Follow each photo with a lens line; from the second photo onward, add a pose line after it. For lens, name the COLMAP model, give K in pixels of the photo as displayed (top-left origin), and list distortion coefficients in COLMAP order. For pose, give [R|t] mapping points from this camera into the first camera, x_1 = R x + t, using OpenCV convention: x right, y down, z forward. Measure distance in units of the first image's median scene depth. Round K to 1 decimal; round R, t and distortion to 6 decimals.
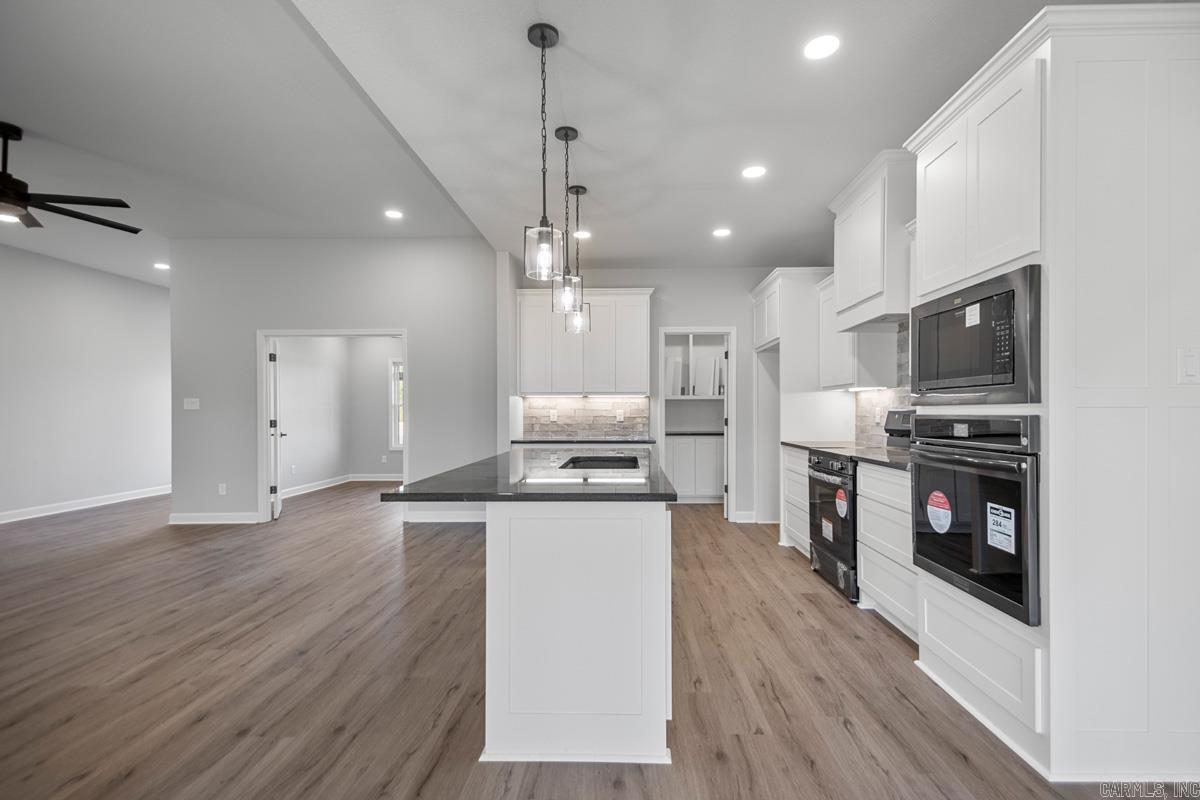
lens RADIAL K [[561.7, 0, 602.5], [0, 561.7, 408.9], [0, 0, 1]] dist [0.023433, 0.000108]
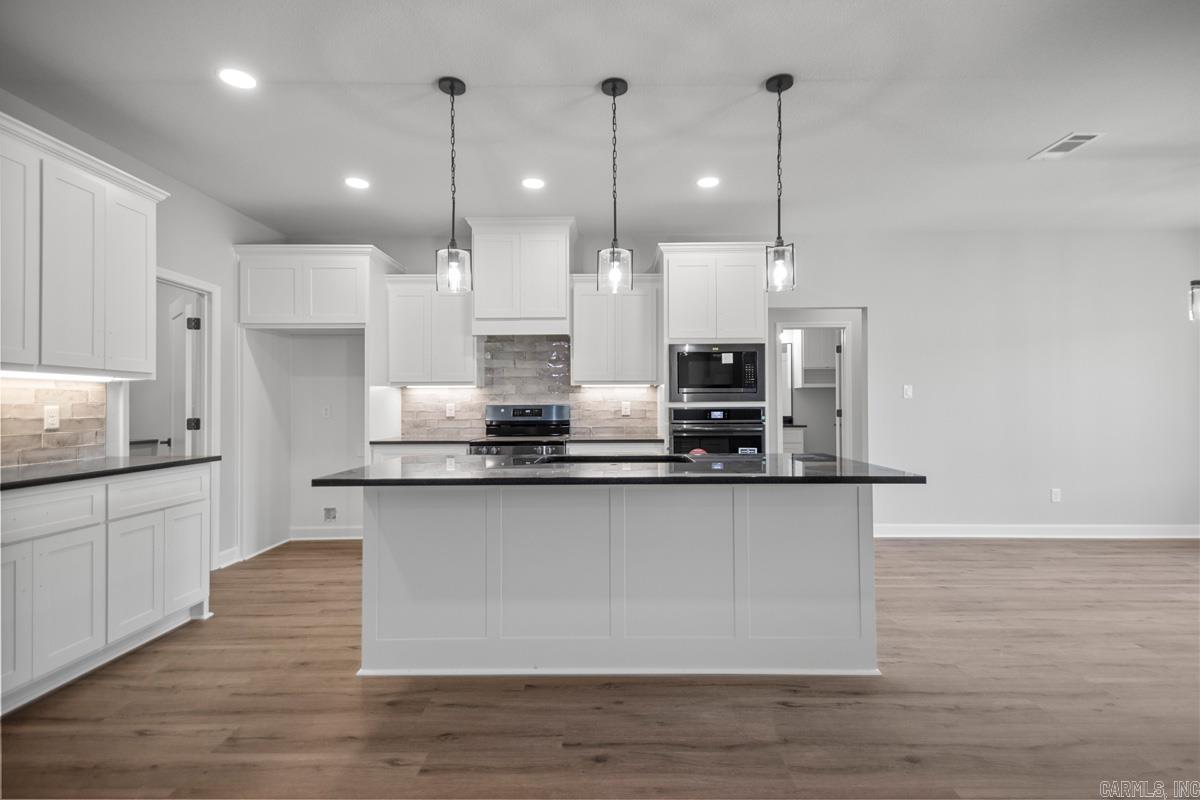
lens RADIAL K [[561.7, 0, 602.6], [0, 561.7, 398.2], [0, 0, 1]] dist [0.023433, 0.000108]
pose [[-0.034259, 0.003429, 0.999407, -1.271483], [-0.002443, 0.999991, -0.003515, -0.011961], [-0.999410, -0.002562, -0.034250, 1.427107]]
